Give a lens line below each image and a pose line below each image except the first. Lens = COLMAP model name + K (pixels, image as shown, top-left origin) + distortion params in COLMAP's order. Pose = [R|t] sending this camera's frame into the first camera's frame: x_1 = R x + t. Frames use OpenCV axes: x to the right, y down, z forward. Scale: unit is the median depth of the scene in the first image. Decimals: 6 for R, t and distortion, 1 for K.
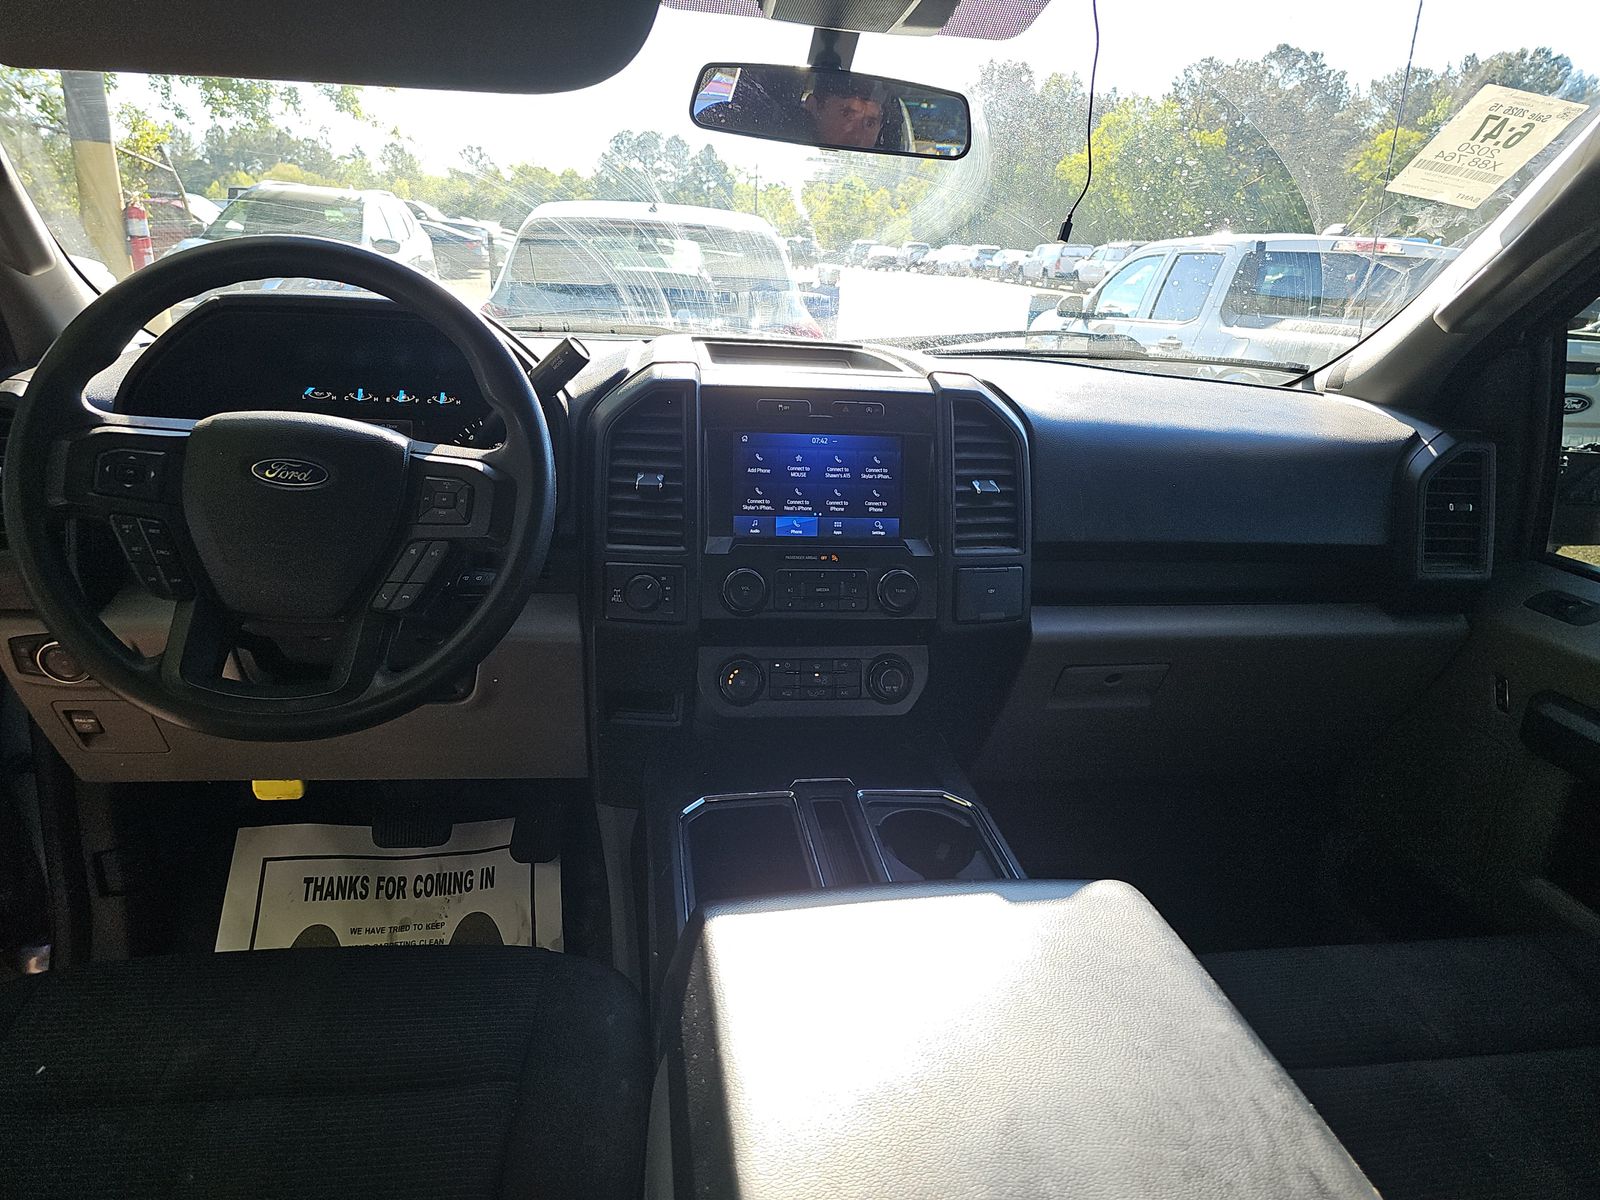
lens RADIAL K [[1088.4, 0, 800.0], [0, 1088.4, 600.0], [0, 0, 1]] dist [0.016266, -0.001411]
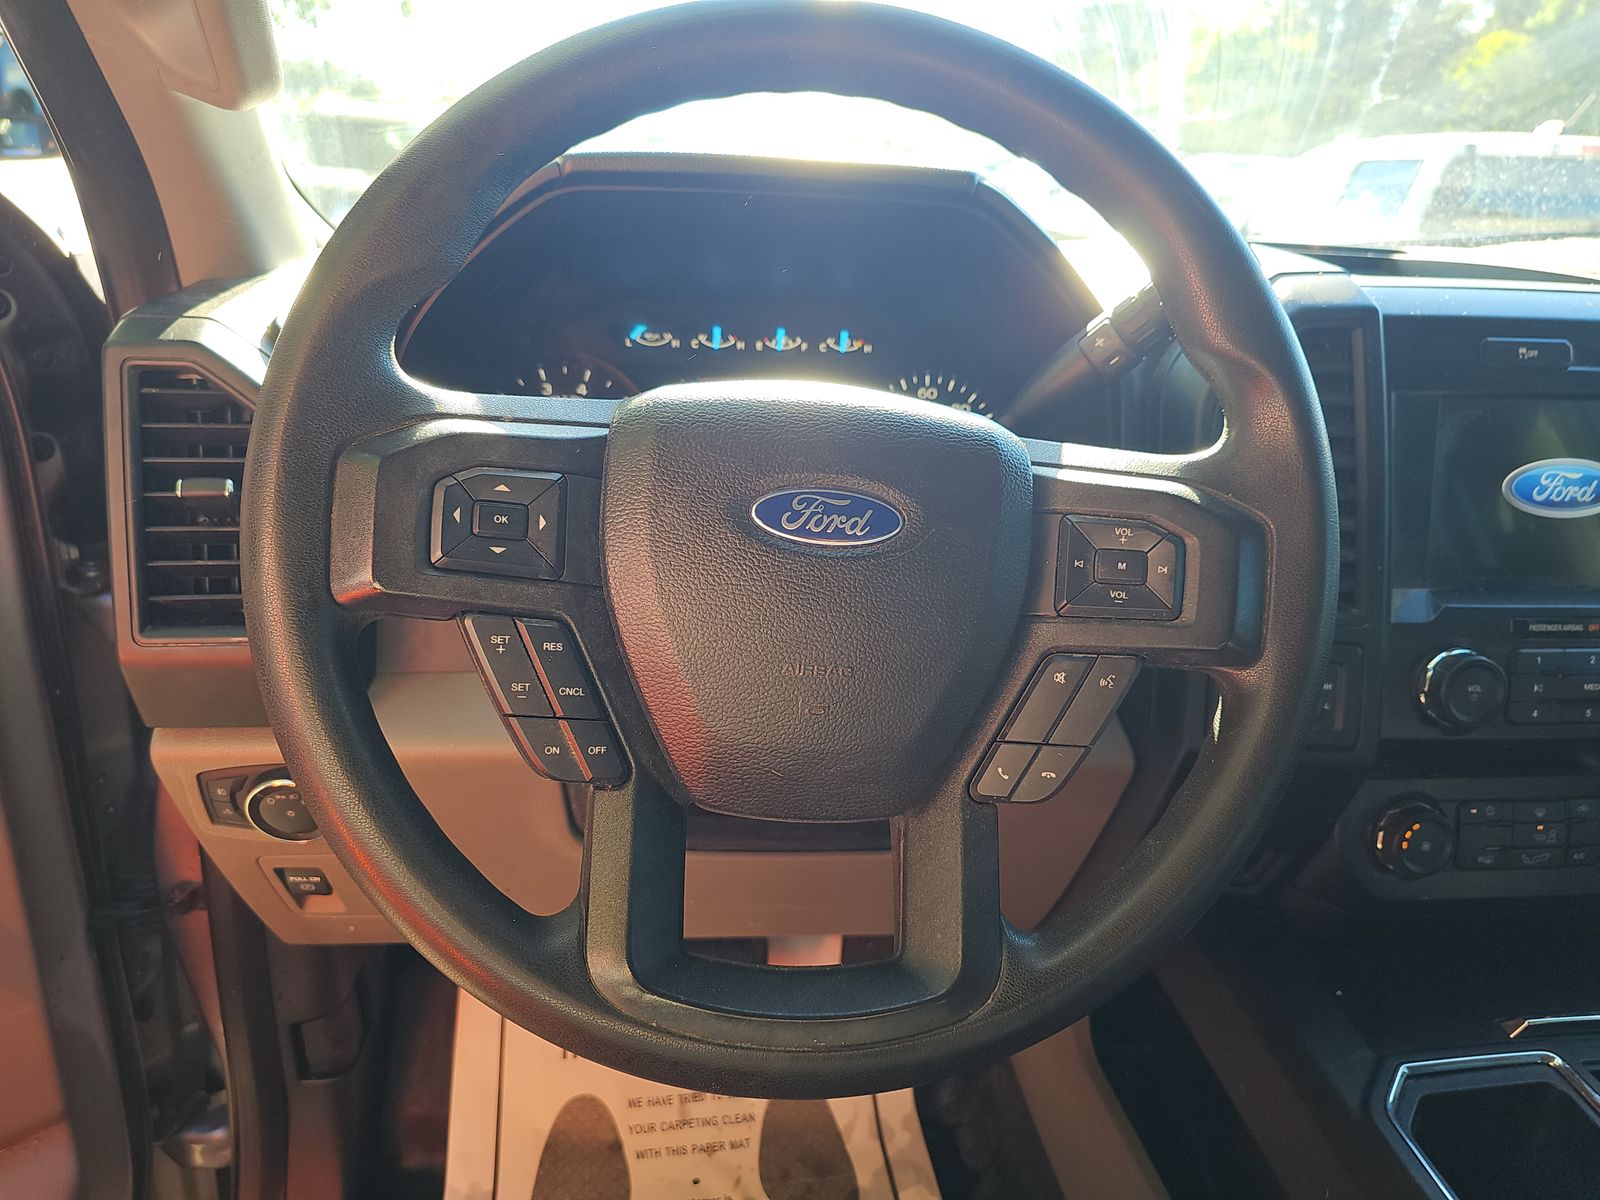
lens RADIAL K [[1091.1, 0, 792.5], [0, 1091.1, 609.5], [0, 0, 1]] dist [0.000887, -0.003272]
pose [[0.999173, 0.002923, -0.040566, -0.336589], [-0.000154, 0.997680, 0.068082, -0.079193], [0.040670, -0.068019, 0.996855, 0.390014]]
